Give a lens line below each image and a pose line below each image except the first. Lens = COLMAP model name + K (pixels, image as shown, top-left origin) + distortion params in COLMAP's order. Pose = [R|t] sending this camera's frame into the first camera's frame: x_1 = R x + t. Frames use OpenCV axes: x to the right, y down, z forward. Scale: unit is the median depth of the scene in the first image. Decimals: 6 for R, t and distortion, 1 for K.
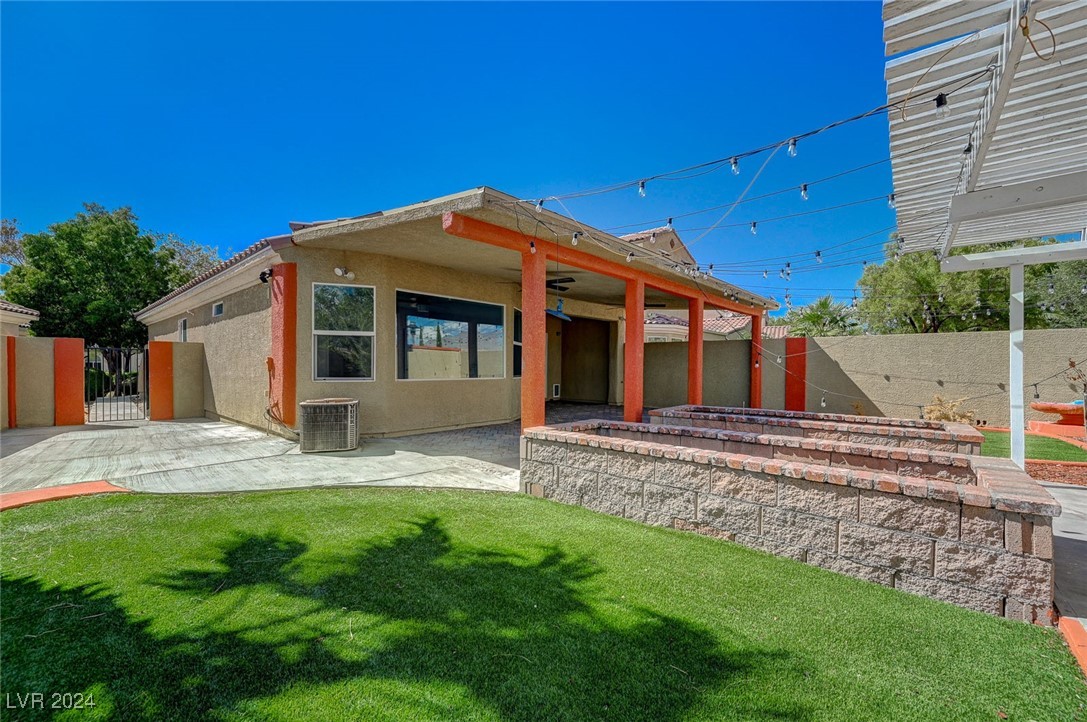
lens RADIAL K [[429.1, 0, 542.2], [0, 429.1, 368.6], [0, 0, 1]] dist [0.000957, -0.000141]
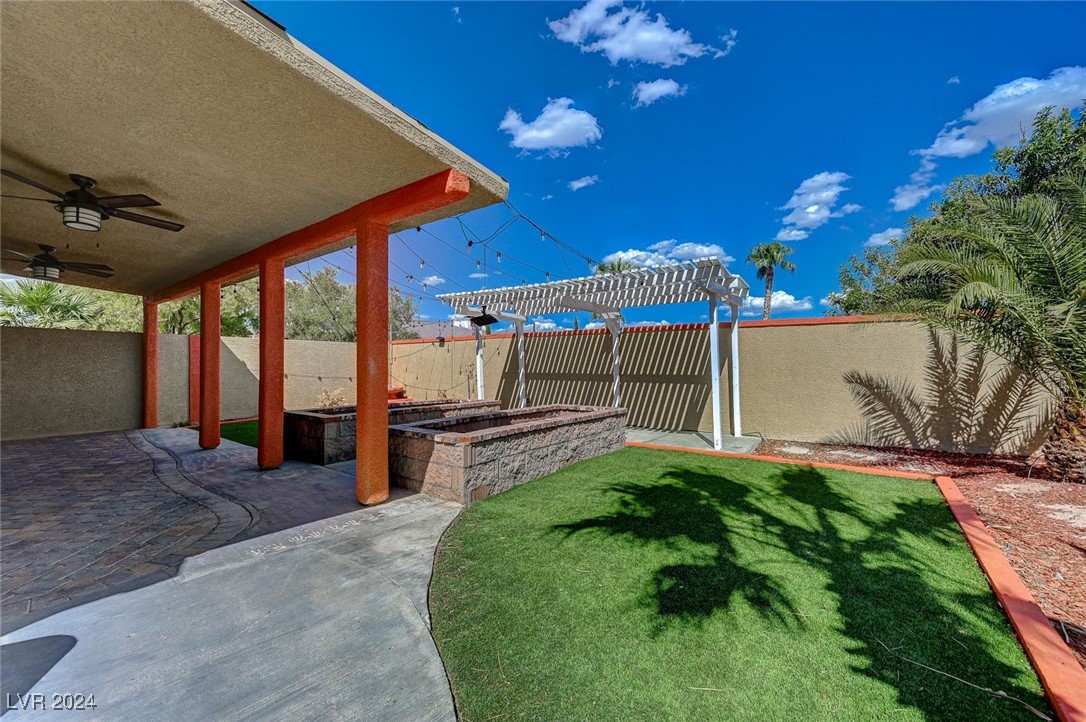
lens RADIAL K [[428.7, 0, 541.0], [0, 428.7, 358.6], [0, 0, 1]] dist [0.000957, -0.000141]
pose [[-0.066750, 0.019108, 0.997587, -1.486160], [0.008732, 0.999790, -0.018566, -0.011667], [-0.997732, 0.007472, -0.066903, 1.345746]]
